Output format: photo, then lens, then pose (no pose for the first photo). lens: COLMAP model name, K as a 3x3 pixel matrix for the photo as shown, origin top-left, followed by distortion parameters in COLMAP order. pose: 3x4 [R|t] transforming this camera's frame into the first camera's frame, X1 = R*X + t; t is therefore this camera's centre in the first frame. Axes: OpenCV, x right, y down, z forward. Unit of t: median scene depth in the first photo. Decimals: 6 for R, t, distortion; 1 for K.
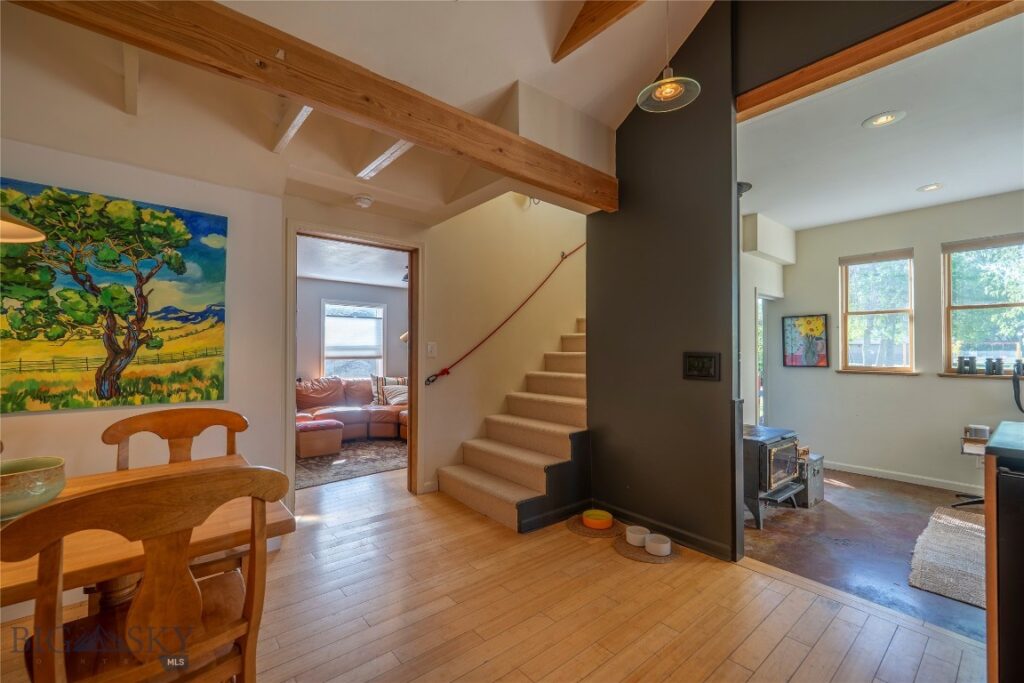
lens RADIAL K [[425.8, 0, 543.2], [0, 425.8, 340.1], [0, 0, 1]] dist [-0.001656, 0.000115]
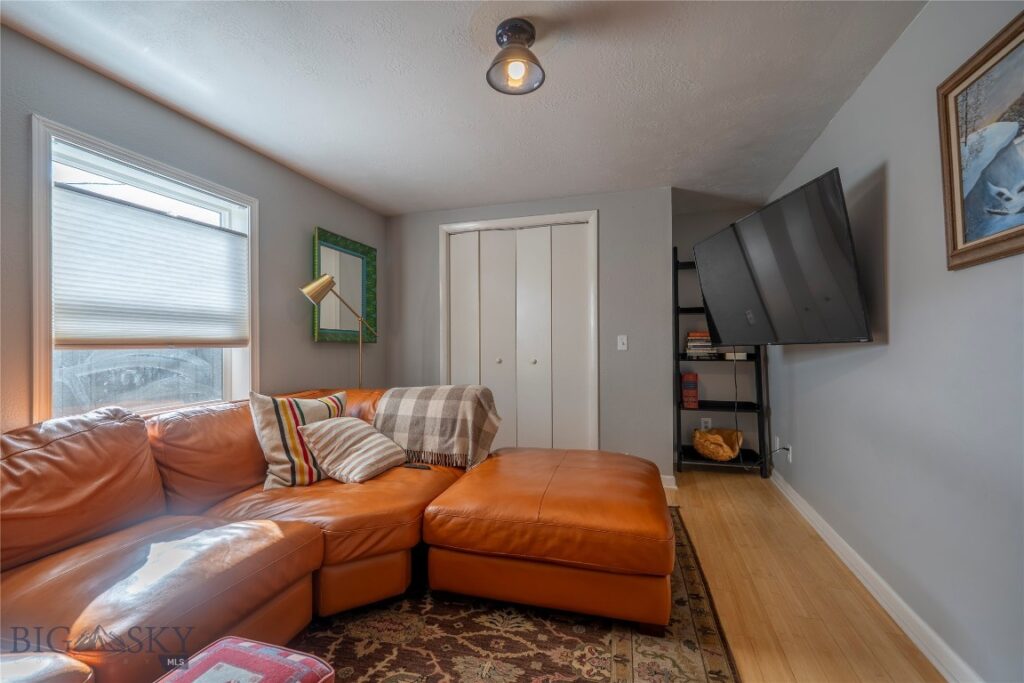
lens RADIAL K [[425.8, 0, 520.8], [0, 425.8, 337.3], [0, 0, 1]] dist [-0.001656, 0.000115]
pose [[0.872418, -0.000538, 0.488760, -0.451535], [-0.003815, 0.999961, 0.007910, 0.040857], [-0.488745, -0.008766, 0.872383, 0.727867]]
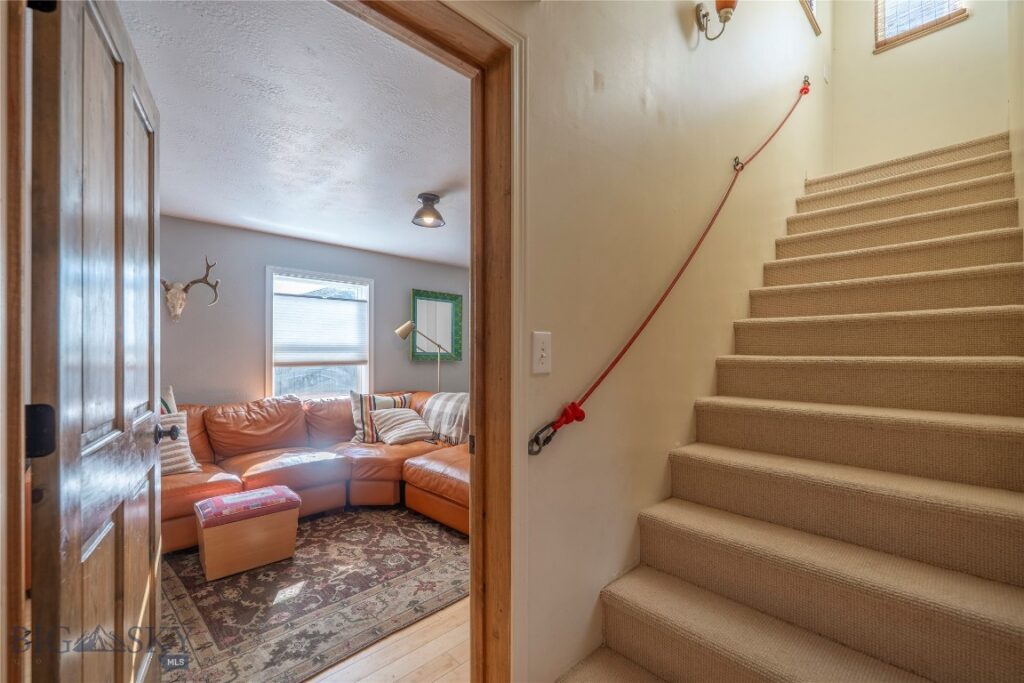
lens RADIAL K [[425.8, 0, 523.8], [0, 425.8, 343.8], [0, 0, 1]] dist [-0.001656, 0.000115]
pose [[0.999809, 0.000127, 0.019561, -0.199579], [-0.000293, 0.999964, 0.008486, 0.009081], [-0.019559, -0.008490, 0.999773, 0.457135]]
